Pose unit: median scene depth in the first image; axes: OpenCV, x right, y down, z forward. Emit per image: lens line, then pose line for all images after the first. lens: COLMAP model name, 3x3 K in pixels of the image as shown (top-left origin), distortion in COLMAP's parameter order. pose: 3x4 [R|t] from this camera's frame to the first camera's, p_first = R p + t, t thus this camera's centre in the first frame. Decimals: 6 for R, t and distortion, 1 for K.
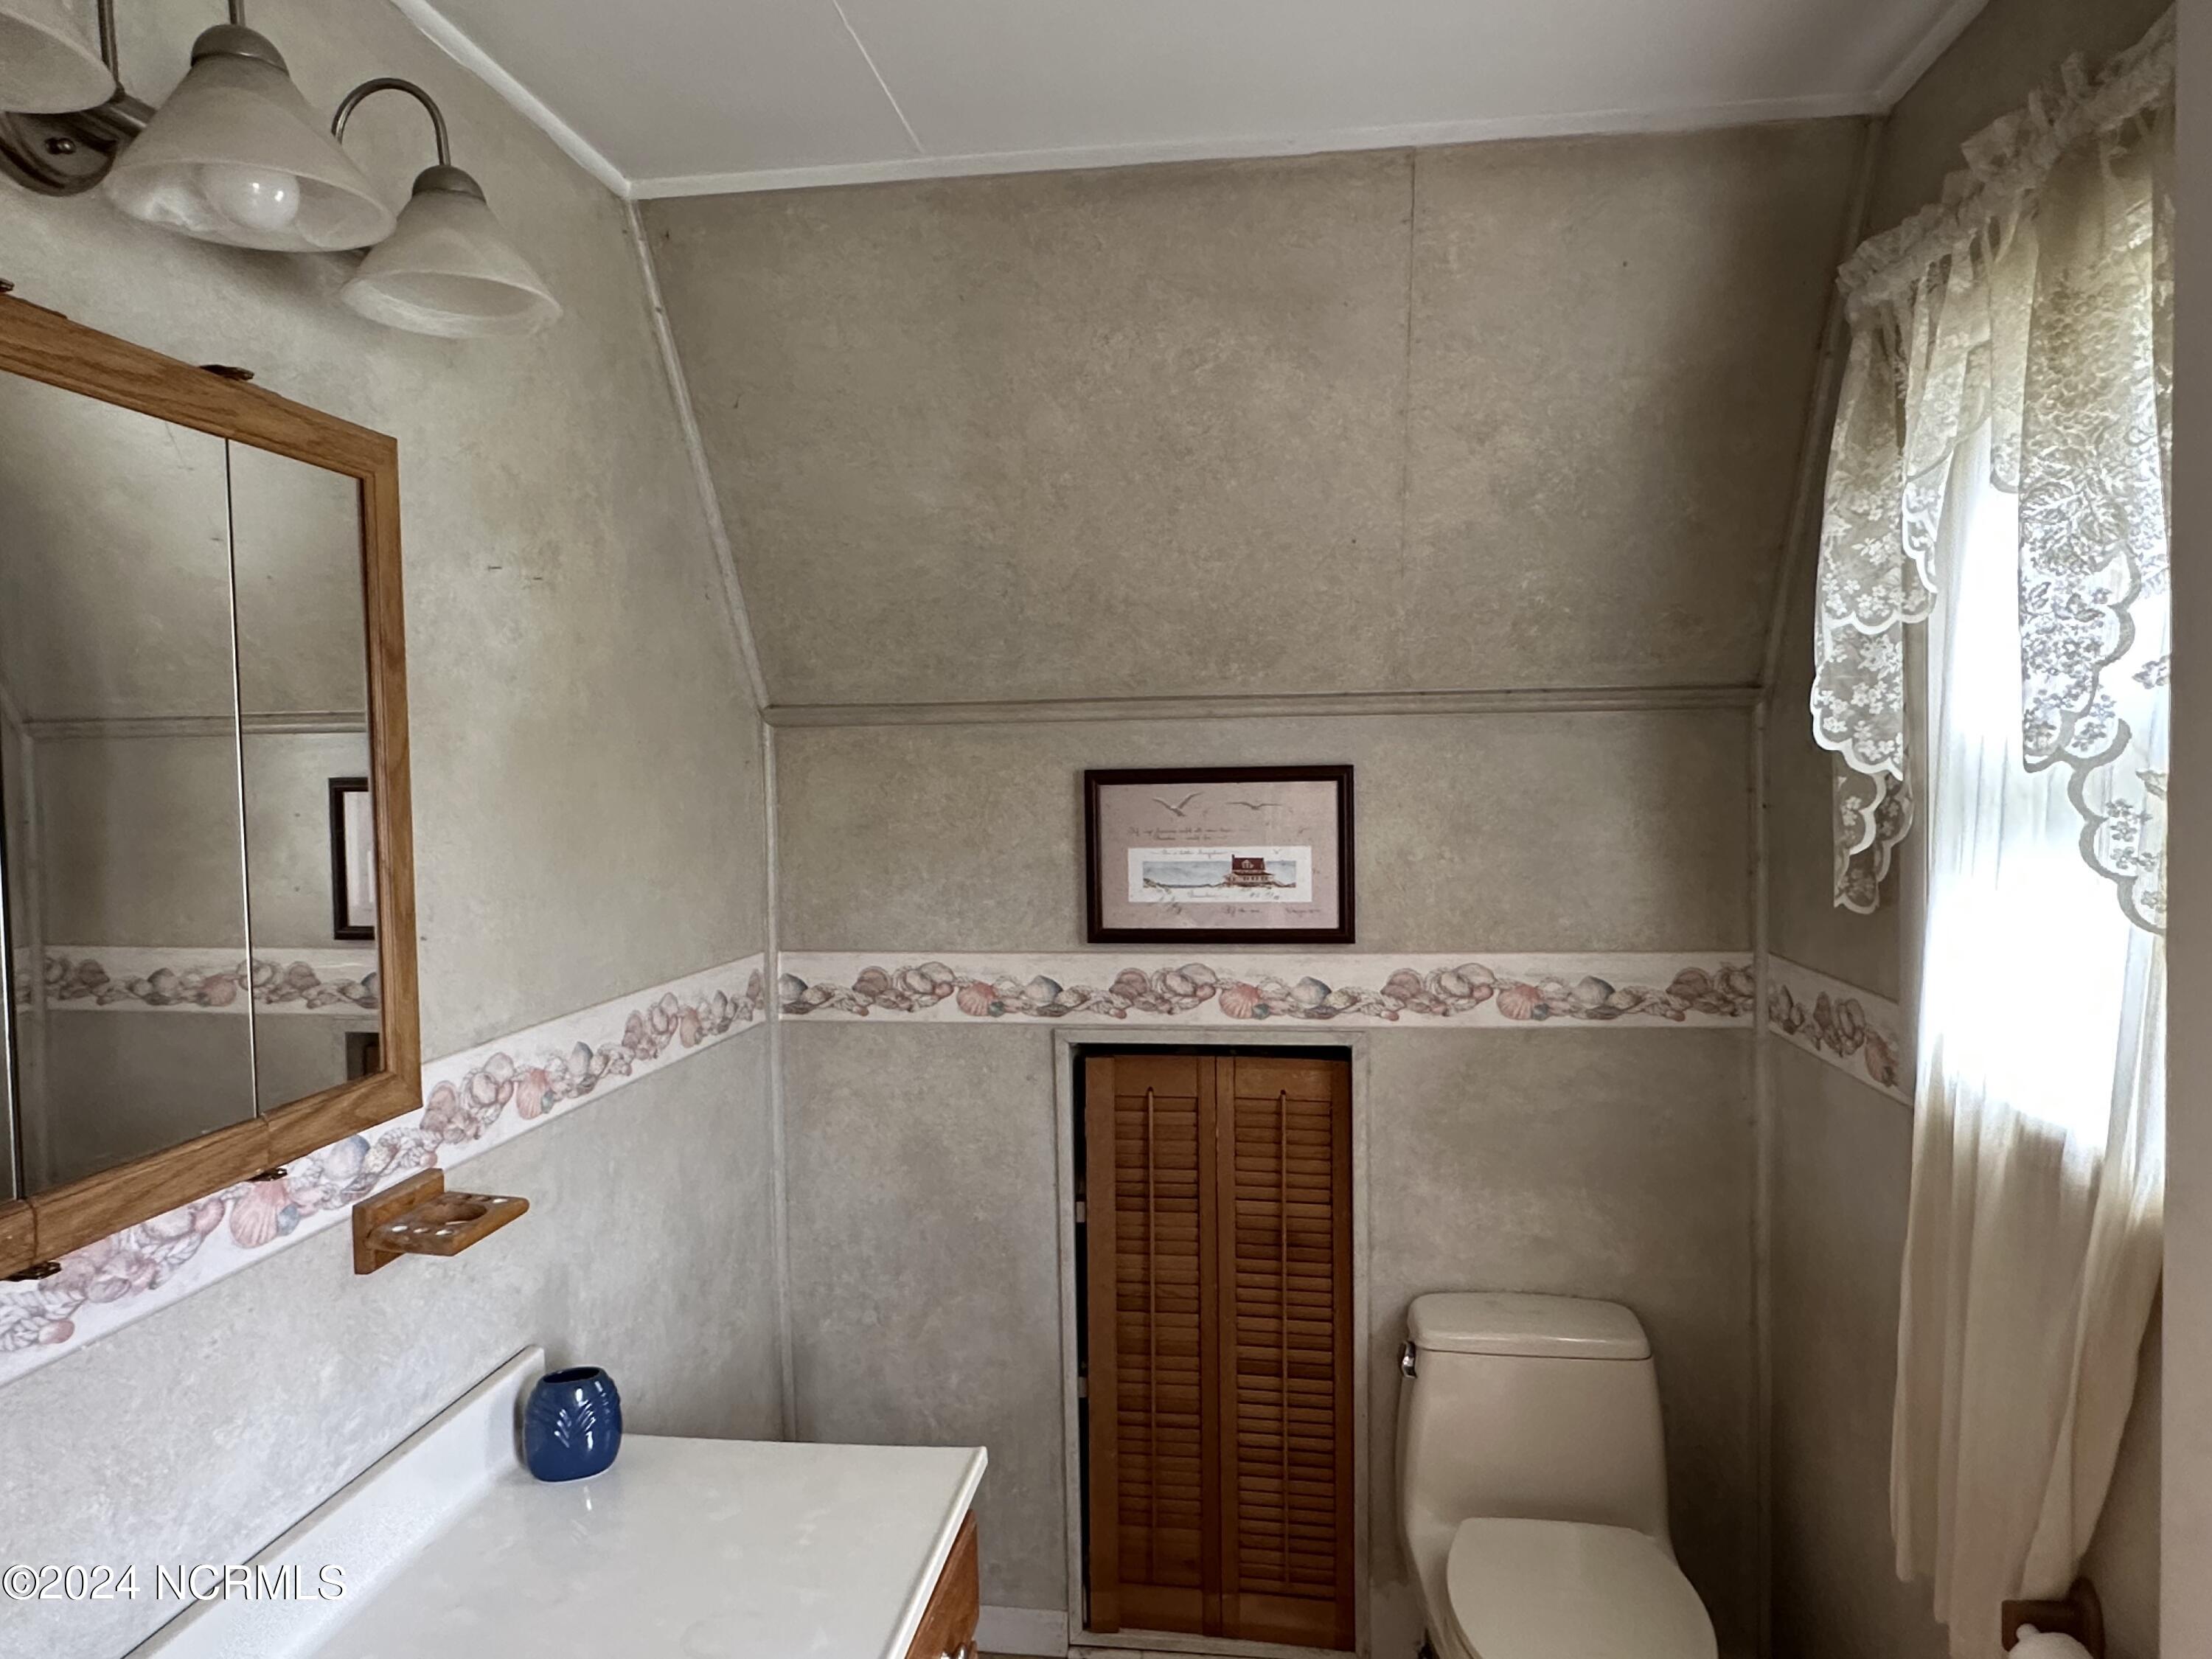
lens RADIAL K [[1388.7, 0, 1100.7], [0, 1388.7, 839.0], [0, 0, 1]] dist [-0.001462, -0.001253]
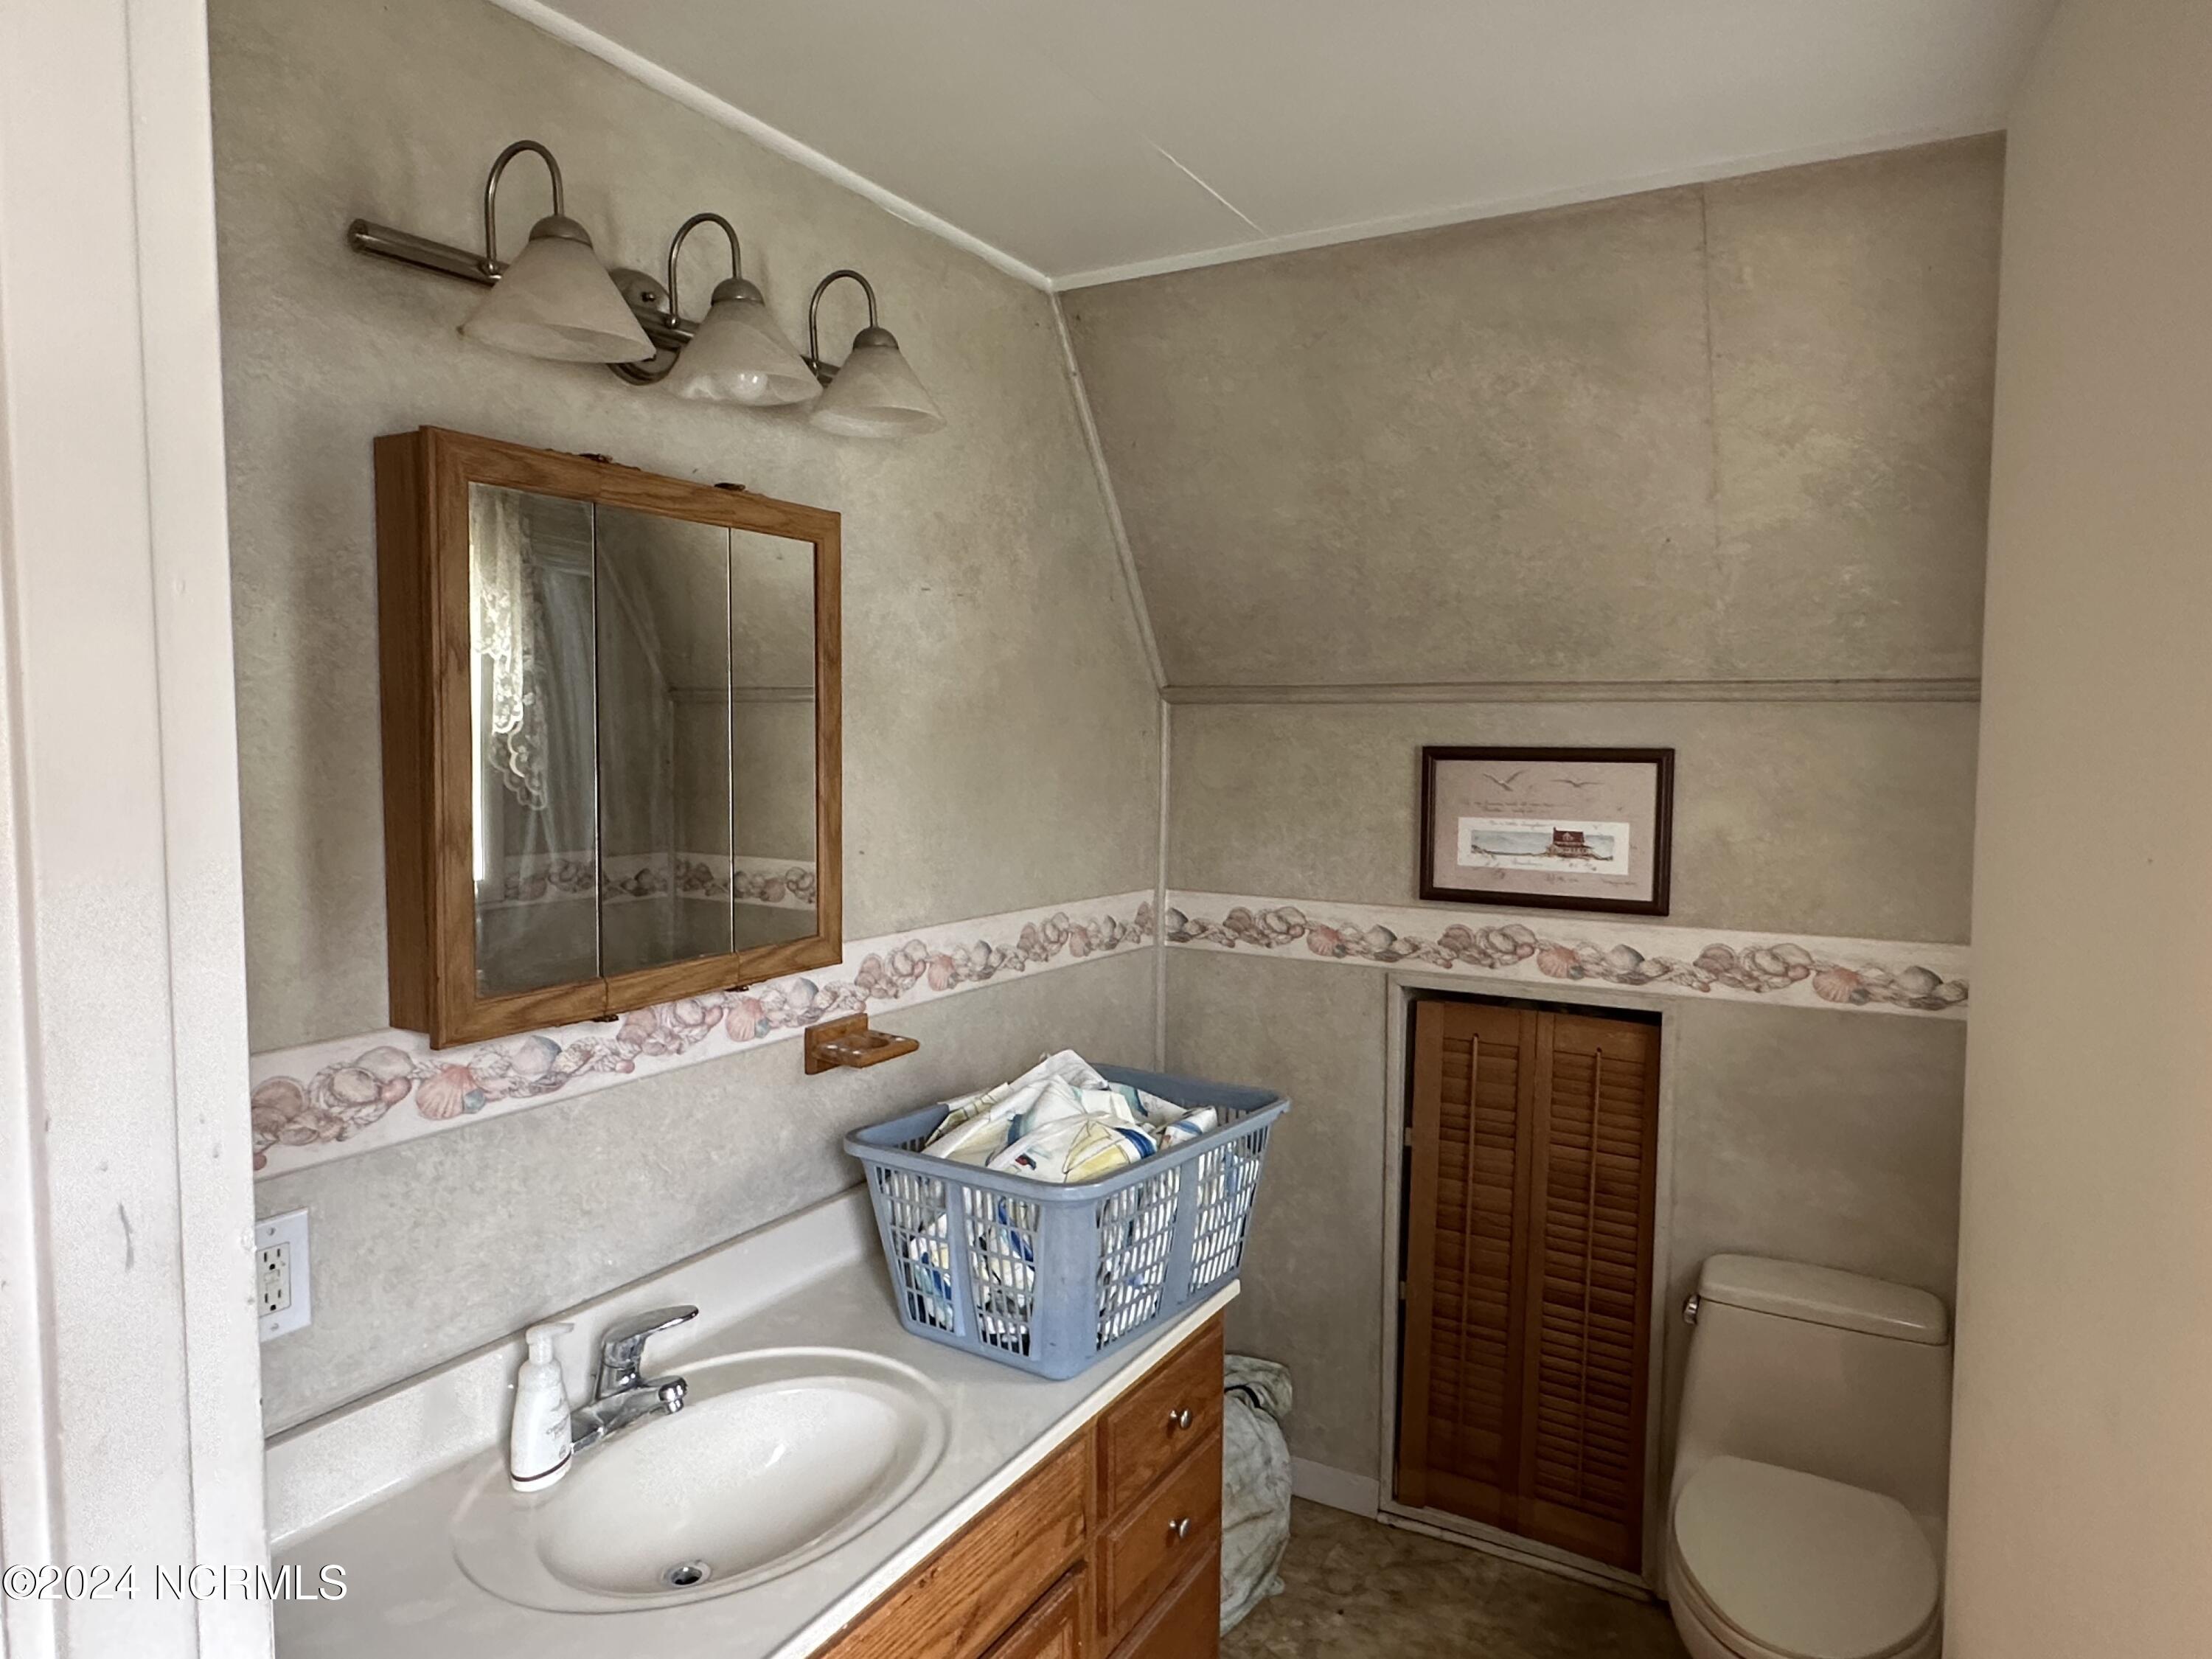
lens RADIAL K [[1388.7, 0, 1100.7], [0, 1388.7, 839.0], [0, 0, 1]] dist [-0.001462, -0.001253]
pose [[0.925741, 0.052968, -0.374431, 0.176814], [-0.043422, 0.998482, 0.033893, -0.001179], [0.375658, -0.015117, 0.926635, -0.151398]]
